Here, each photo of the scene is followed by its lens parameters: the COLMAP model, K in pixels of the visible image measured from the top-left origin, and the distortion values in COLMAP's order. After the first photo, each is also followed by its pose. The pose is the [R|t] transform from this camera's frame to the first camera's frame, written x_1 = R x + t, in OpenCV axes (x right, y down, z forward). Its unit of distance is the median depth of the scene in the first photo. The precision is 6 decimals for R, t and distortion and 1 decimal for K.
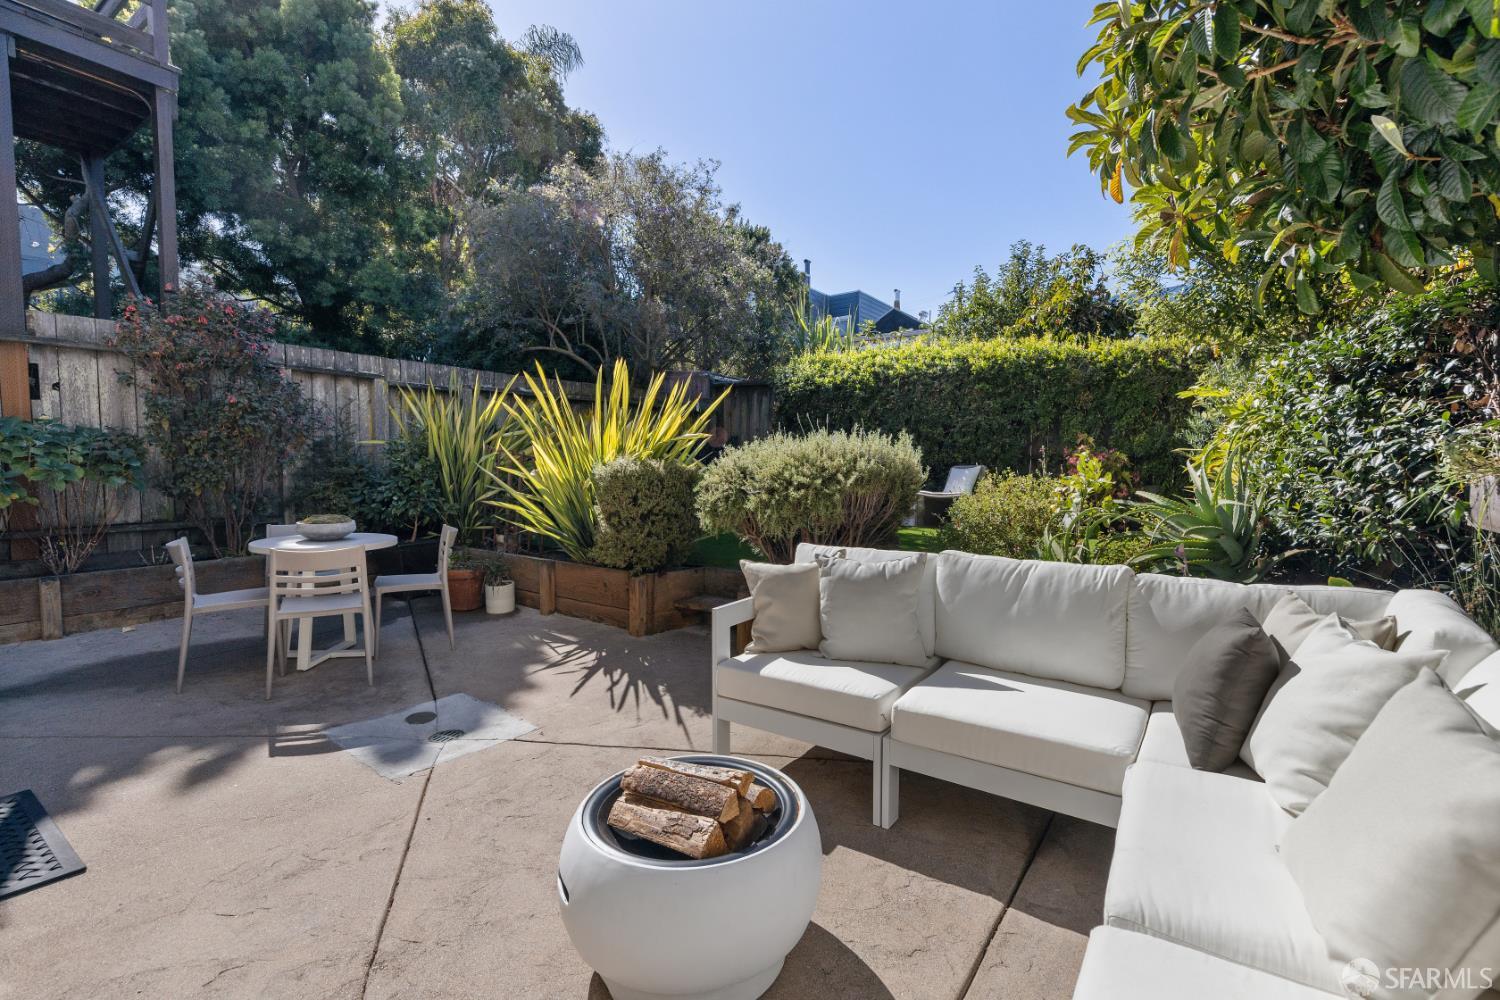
lens RADIAL K [[685.0, 0, 757.9], [0, 685.0, 501.2], [0, 0, 1]] dist [0.001107, 0.000274]
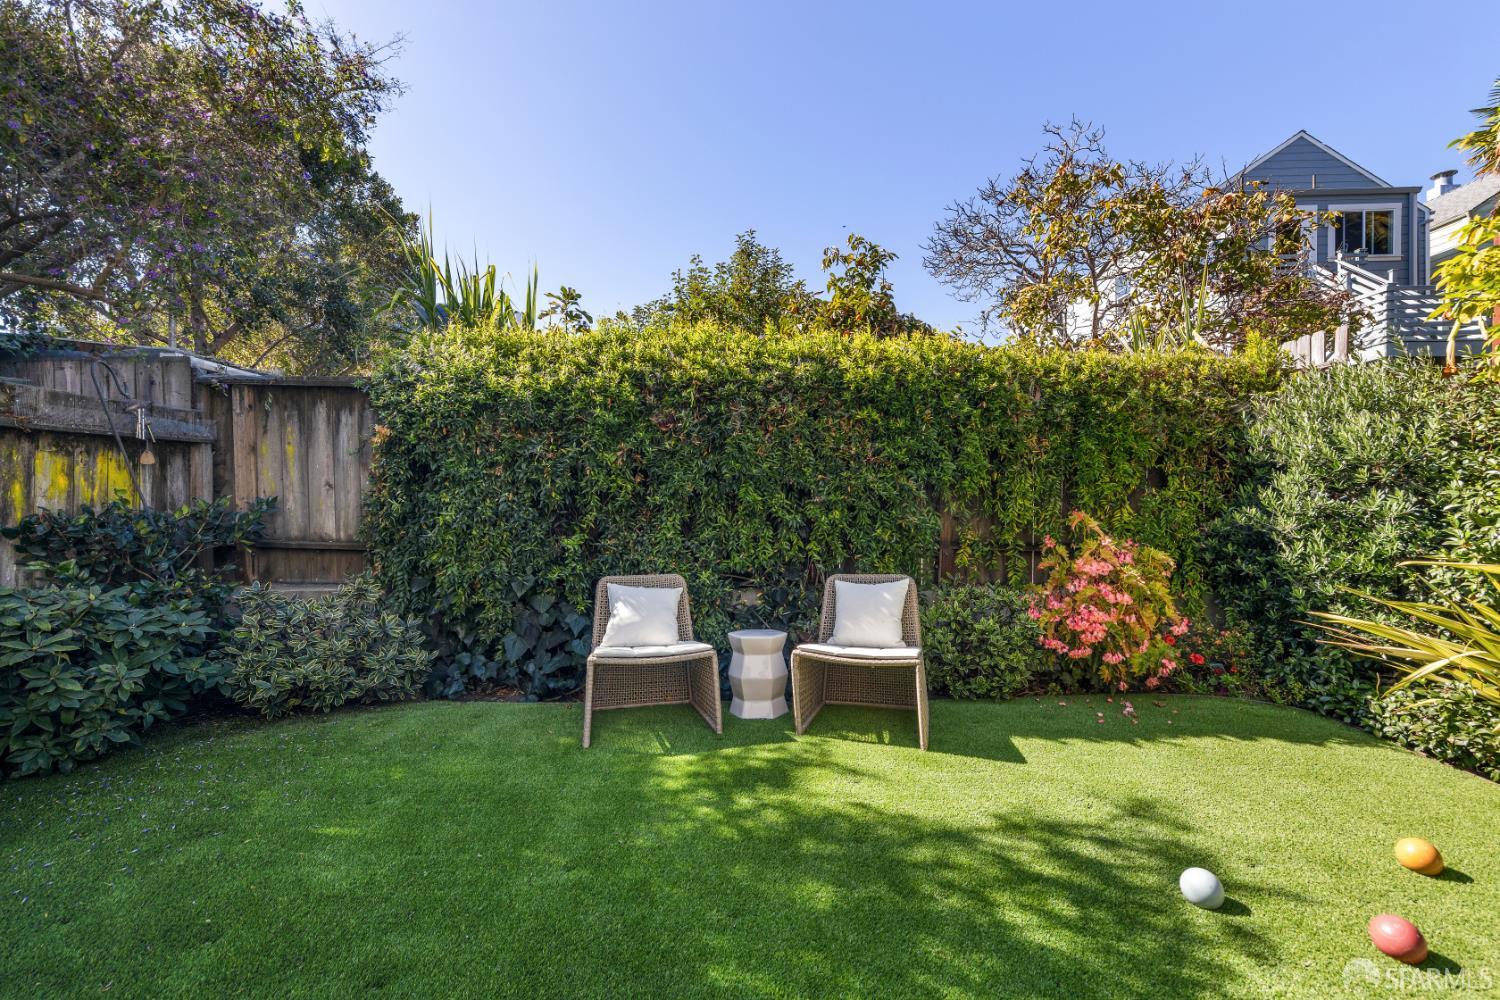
lens RADIAL K [[643.2, 0, 758.2], [0, 643.2, 500.4], [0, 0, 1]] dist [0.007801, 0.000258]
pose [[0.824187, -0.011715, 0.566196, -0.012175], [0.039618, 0.998529, -0.037010, -0.099043], [-0.564930, 0.052935, 0.823439, 0.726102]]
